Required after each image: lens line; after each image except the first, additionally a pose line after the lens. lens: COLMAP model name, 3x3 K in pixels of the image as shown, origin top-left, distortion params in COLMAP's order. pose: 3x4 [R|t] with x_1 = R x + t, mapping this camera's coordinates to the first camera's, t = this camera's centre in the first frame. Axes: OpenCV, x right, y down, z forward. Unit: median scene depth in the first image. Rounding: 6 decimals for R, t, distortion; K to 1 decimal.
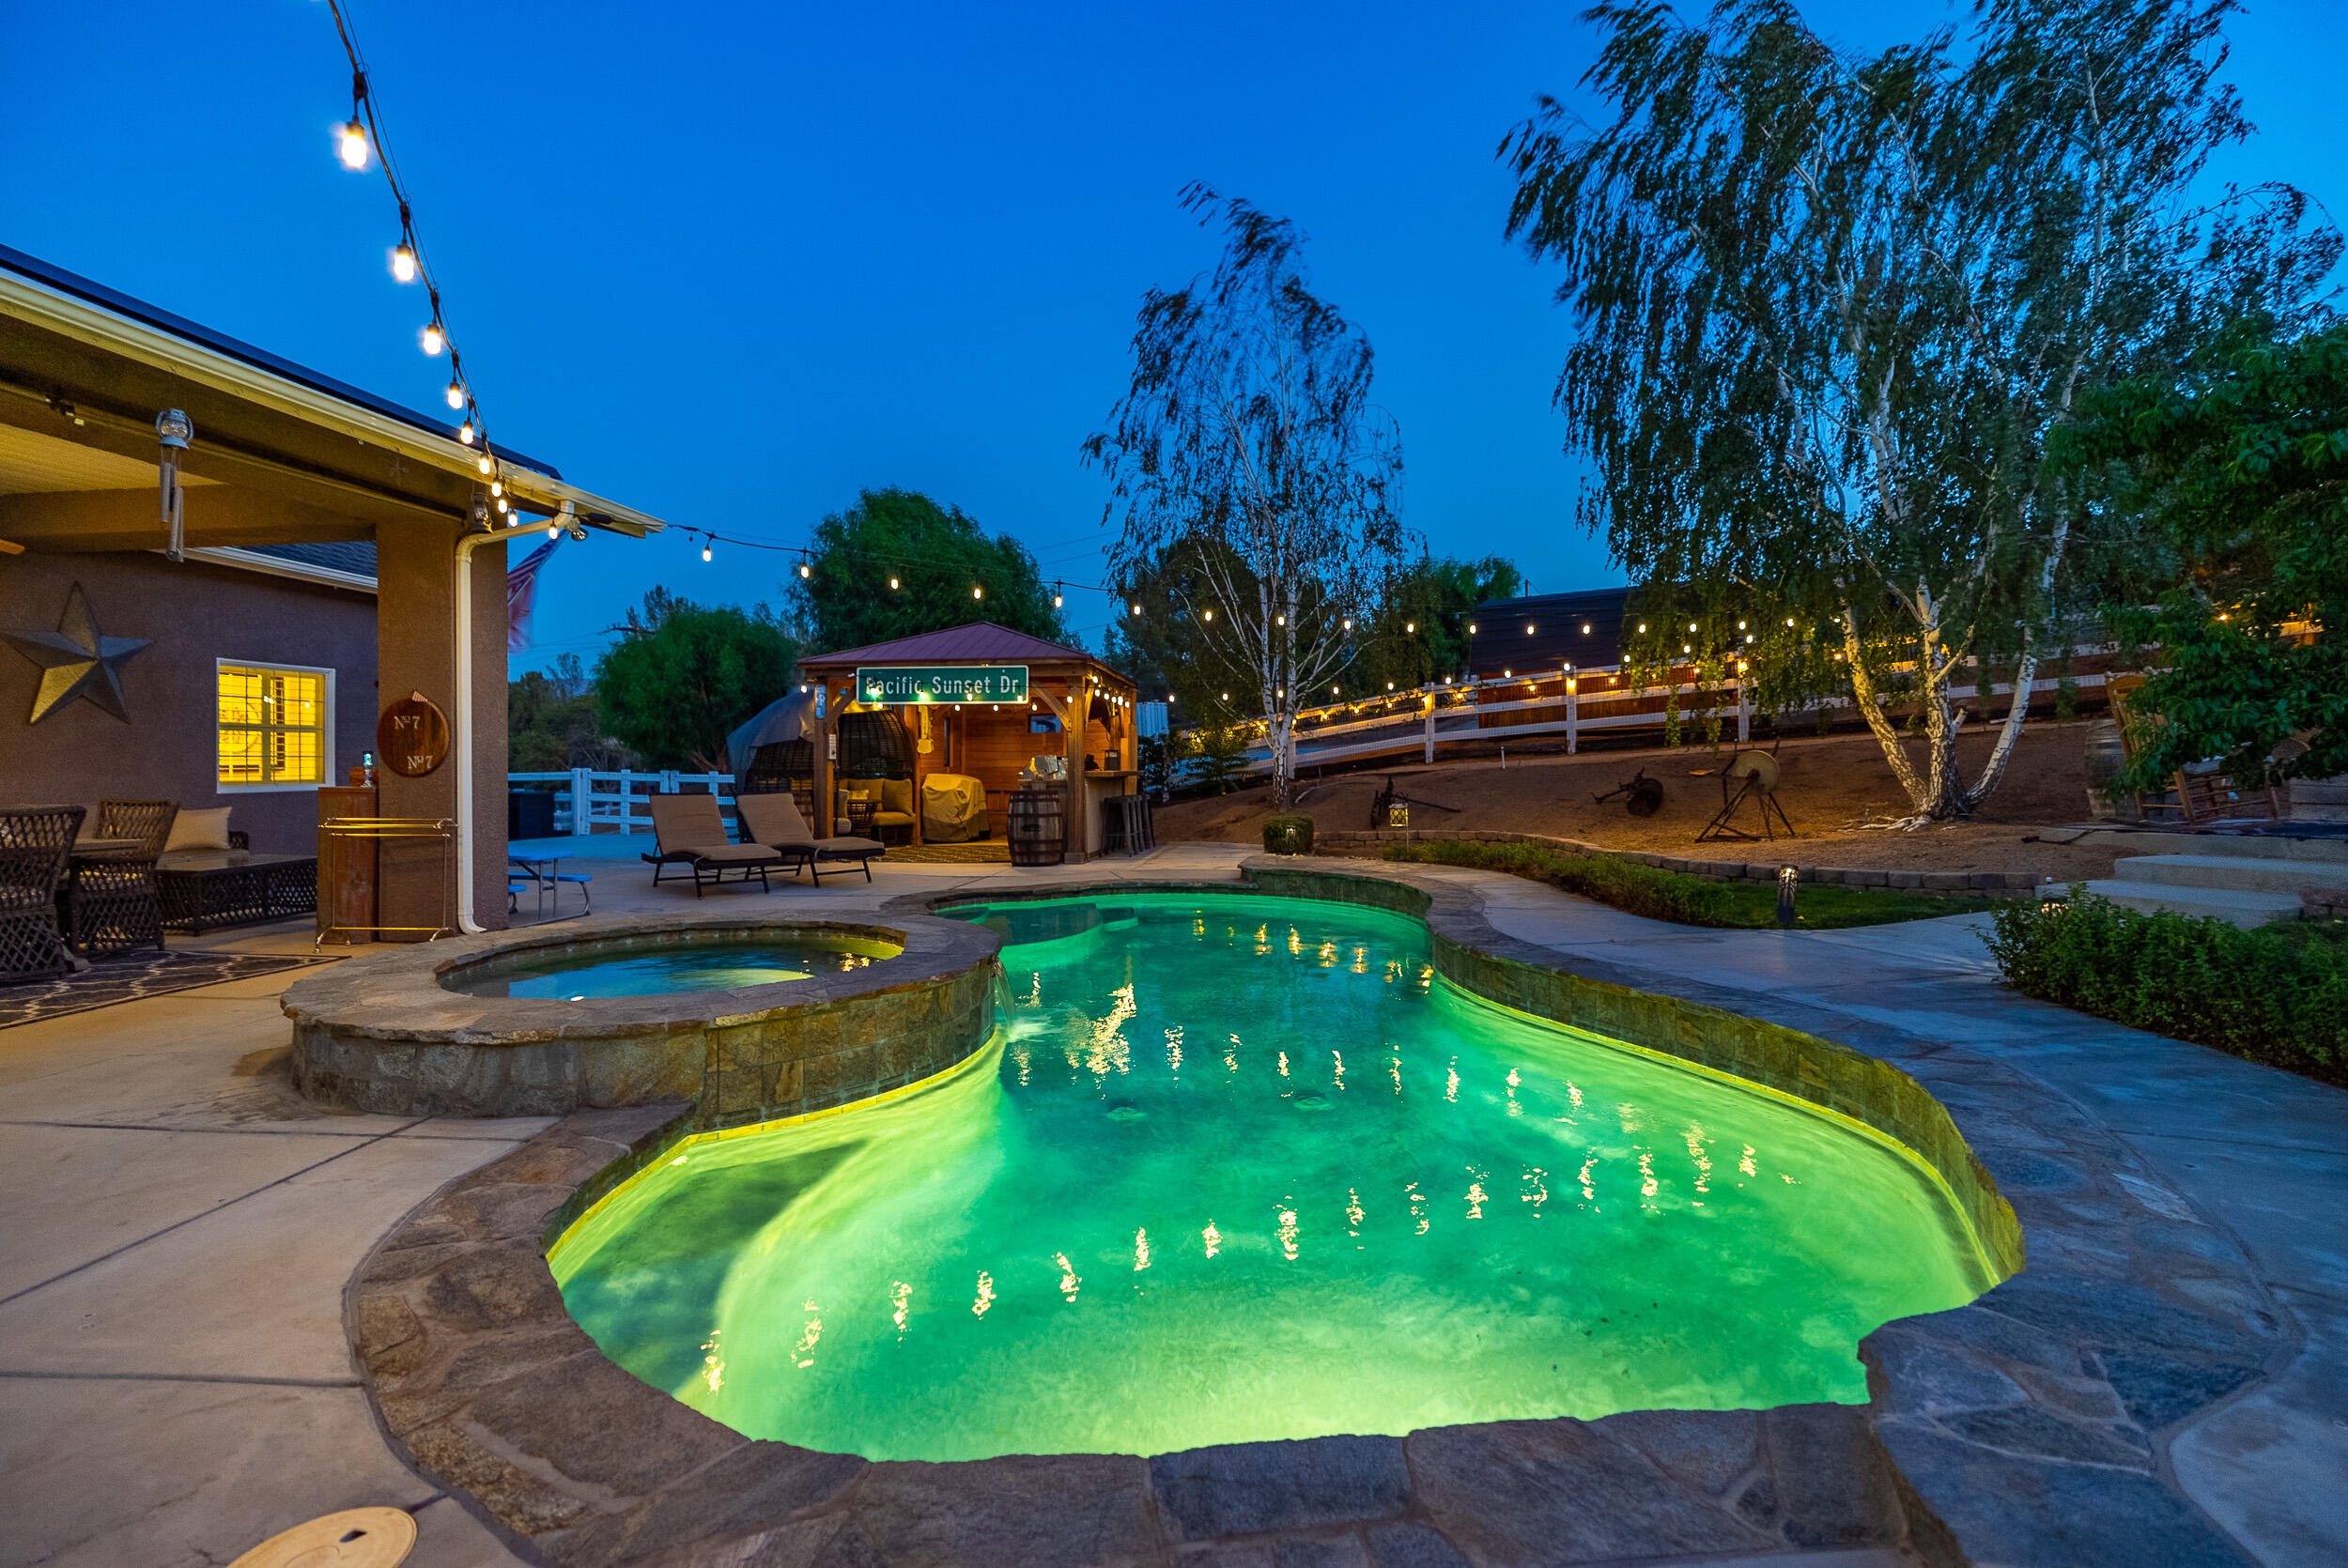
lens RADIAL K [[1079.7, 0, 1166.0], [0, 1079.7, 761.3], [0, 0, 1]] dist [-0.001326, 0.000094]
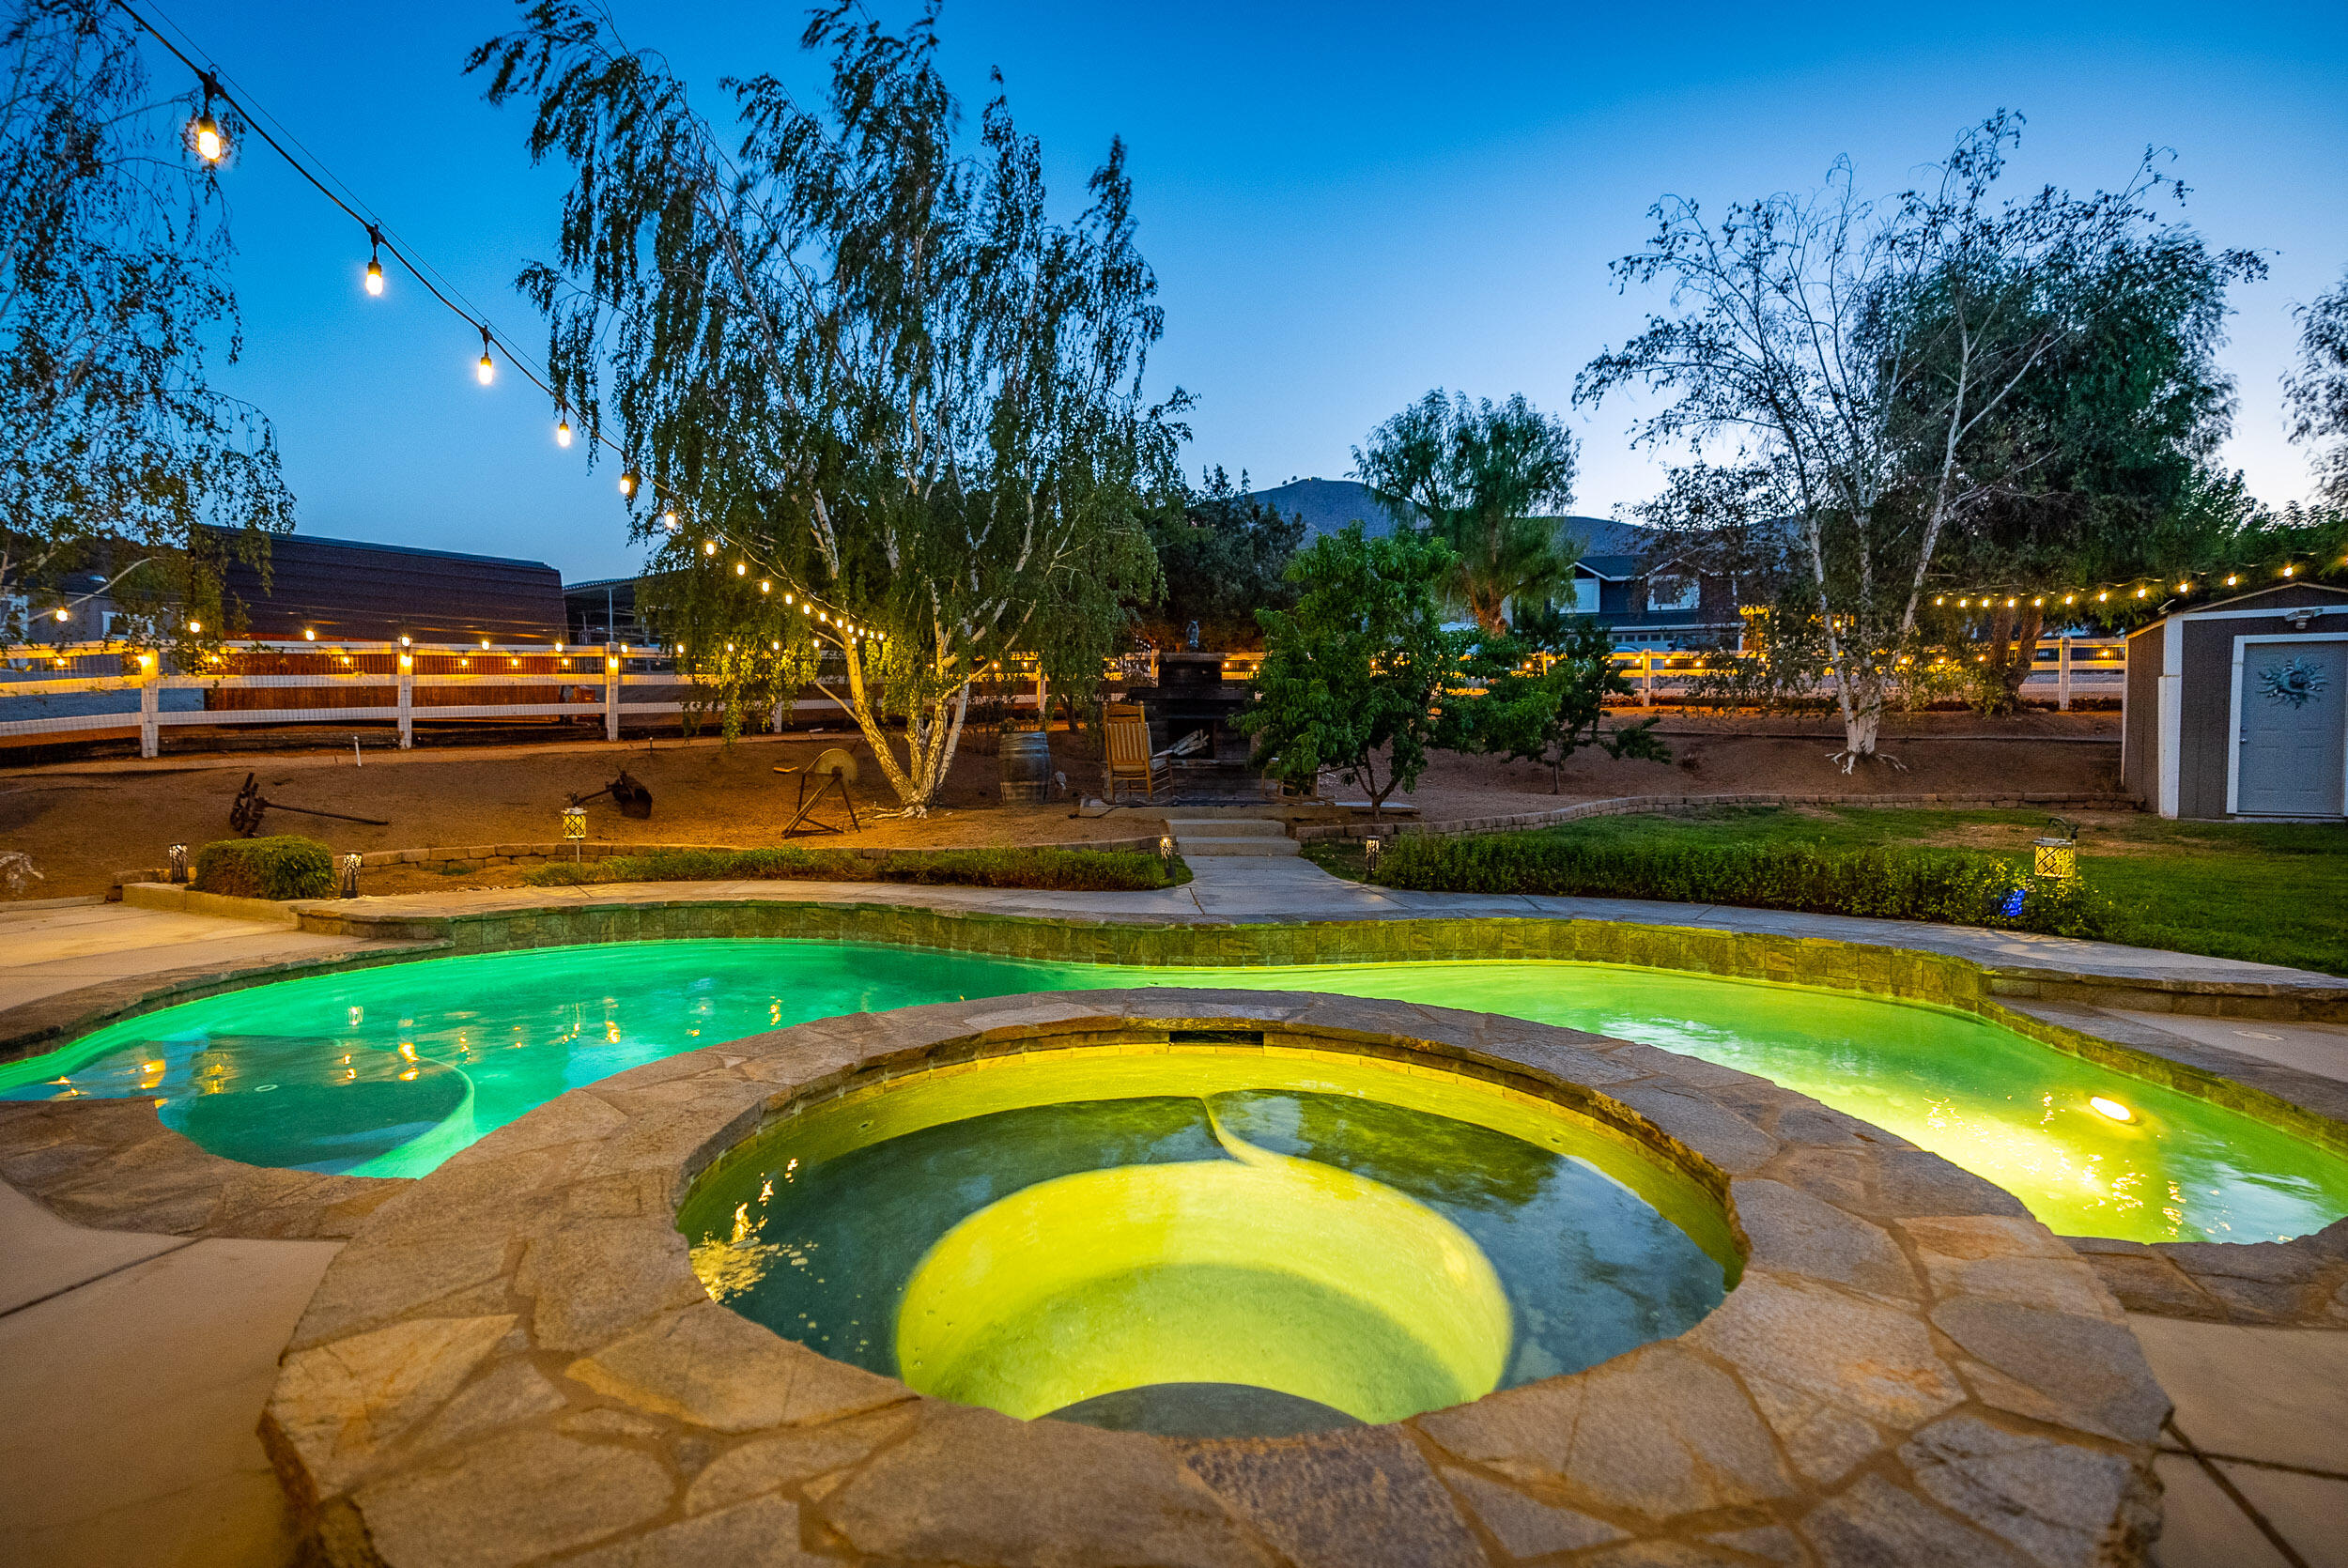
lens RADIAL K [[1062.0, 0, 1171.6], [0, 1062.0, 780.5], [0, 0, 1]] dist [0.001187, 0.001037]
pose [[0.217234, -0.002492, 0.976116, -0.333330], [-0.006579, 0.999970, 0.004017, 0.011894], [-0.976097, -0.007295, 0.217211, 0.352700]]
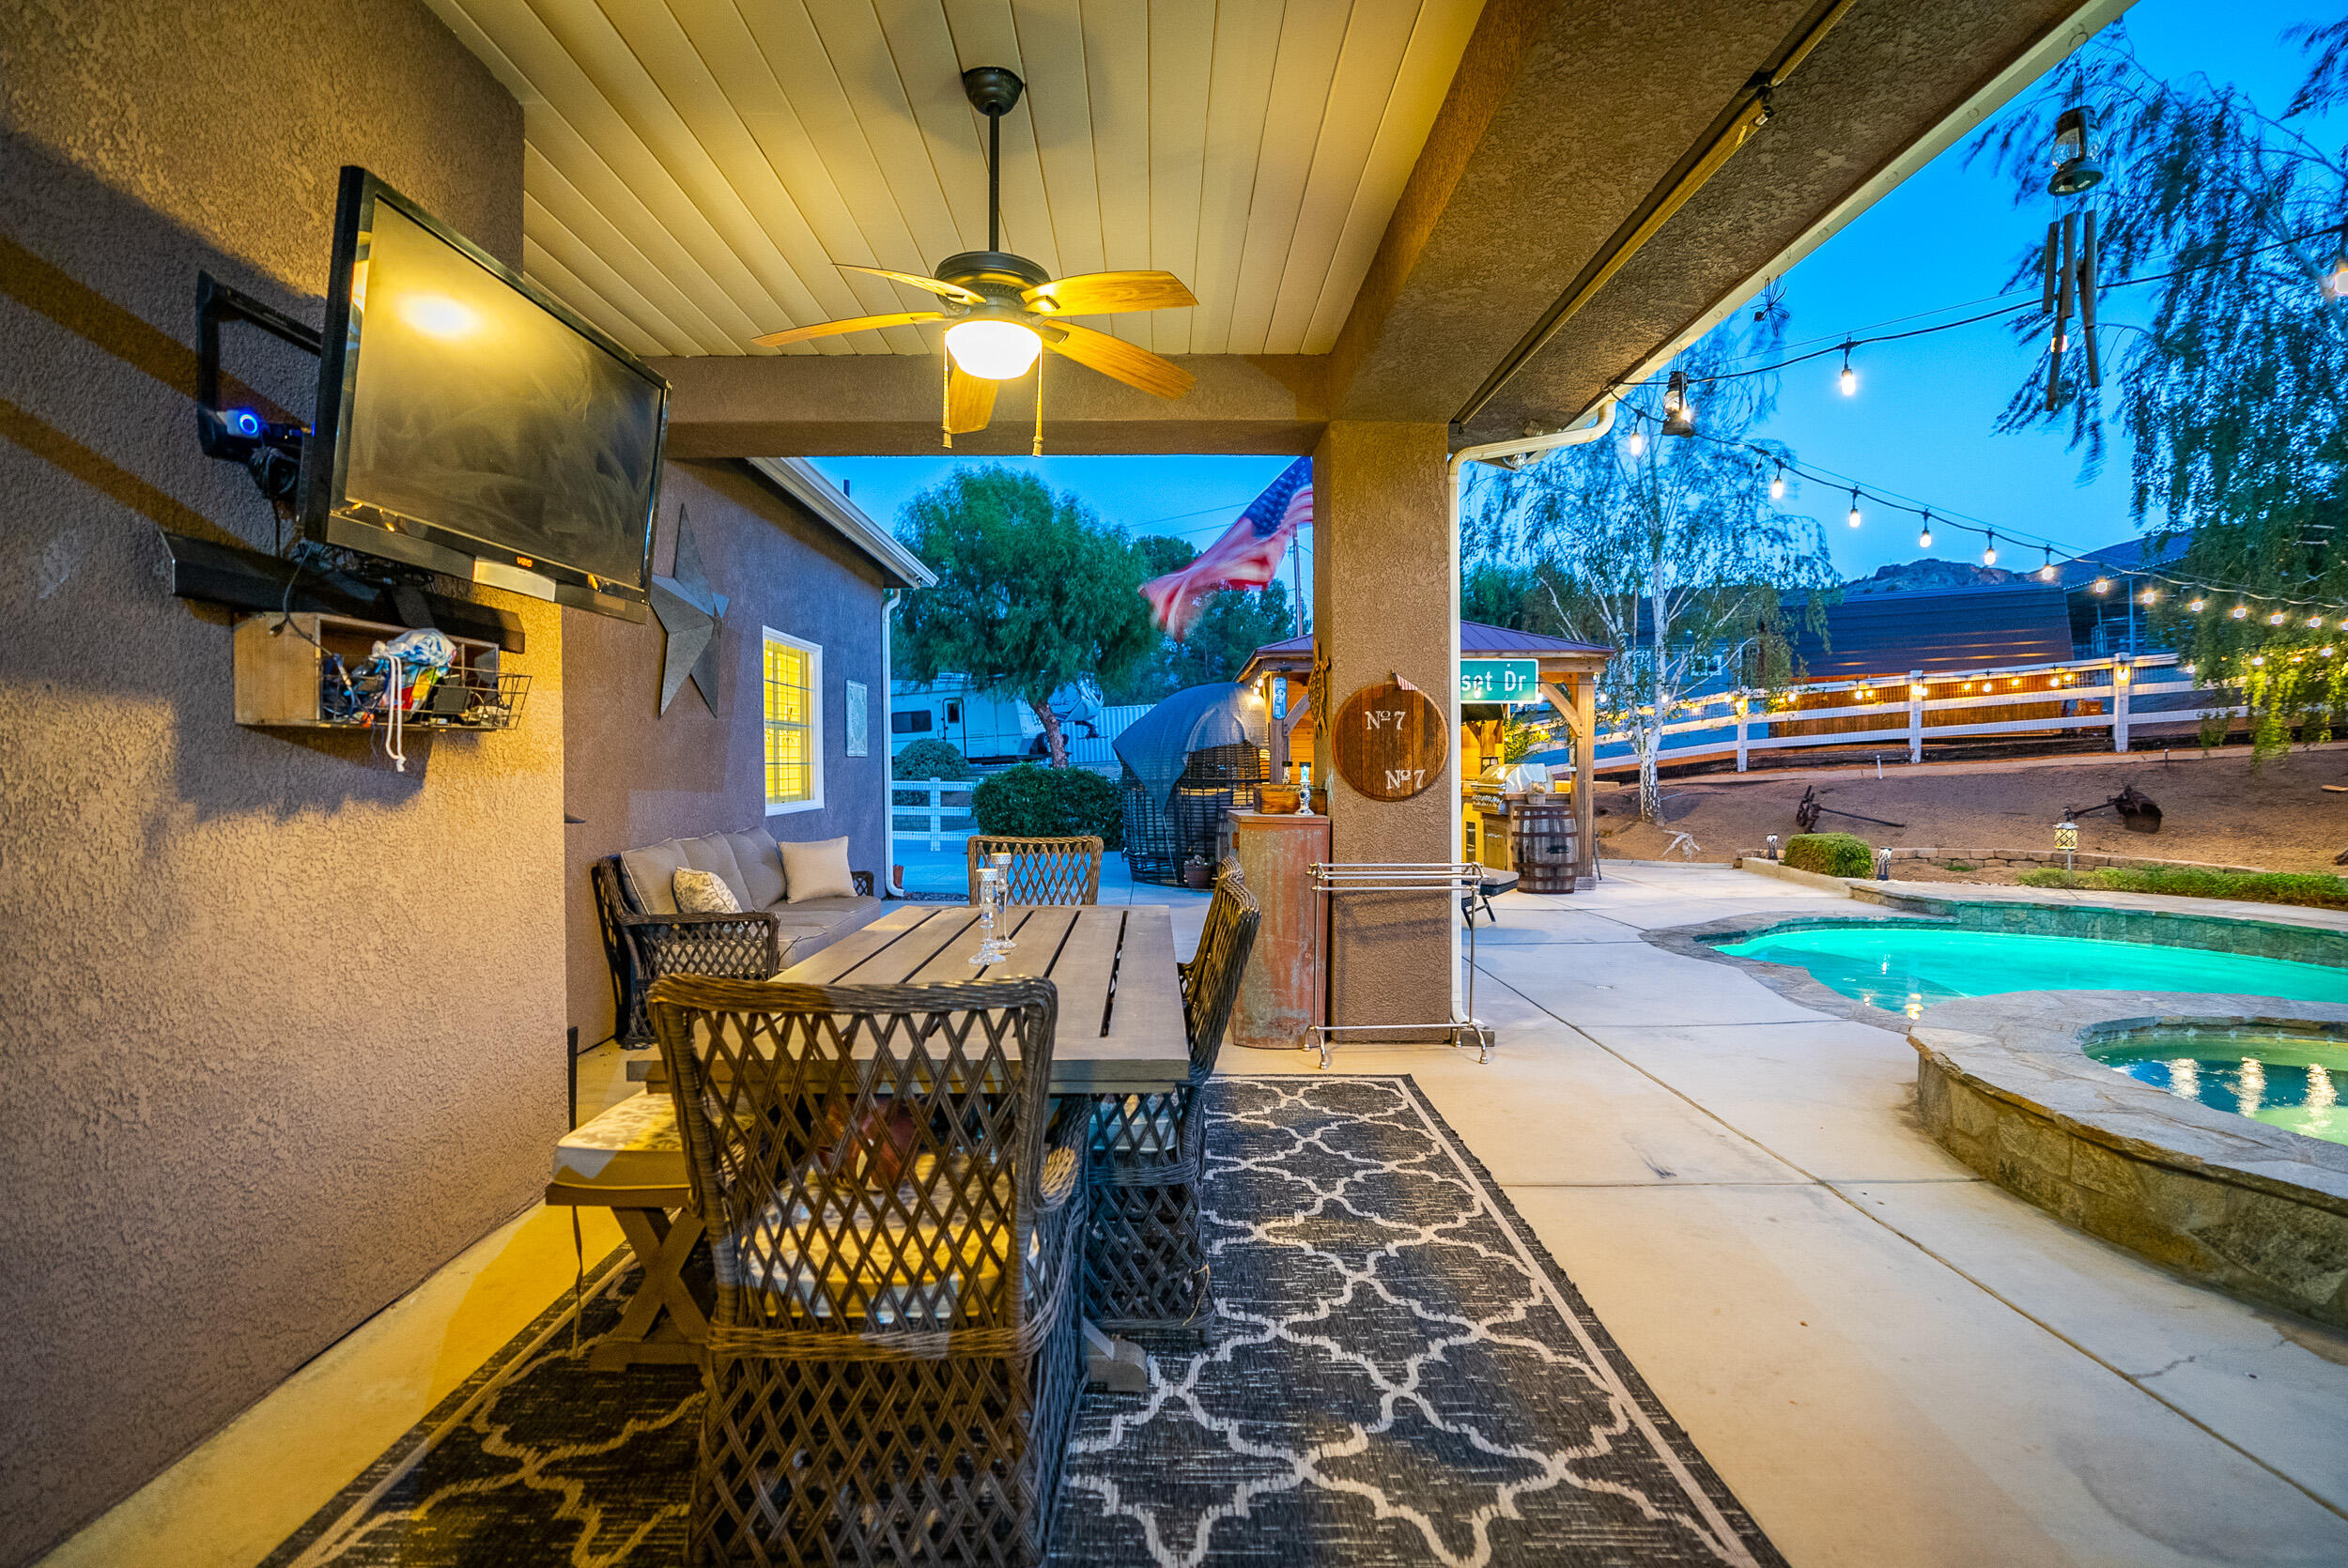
lens RADIAL K [[1062.0, 0, 1171.6], [0, 1062.0, 780.5], [0, 0, 1]] dist [0.001187, 0.001037]
pose [[0.992158, 0.002858, 0.124955, -0.494502], [-0.004946, 0.999853, 0.016399, -0.004541], [-0.124890, -0.016889, 0.992027, 0.190010]]
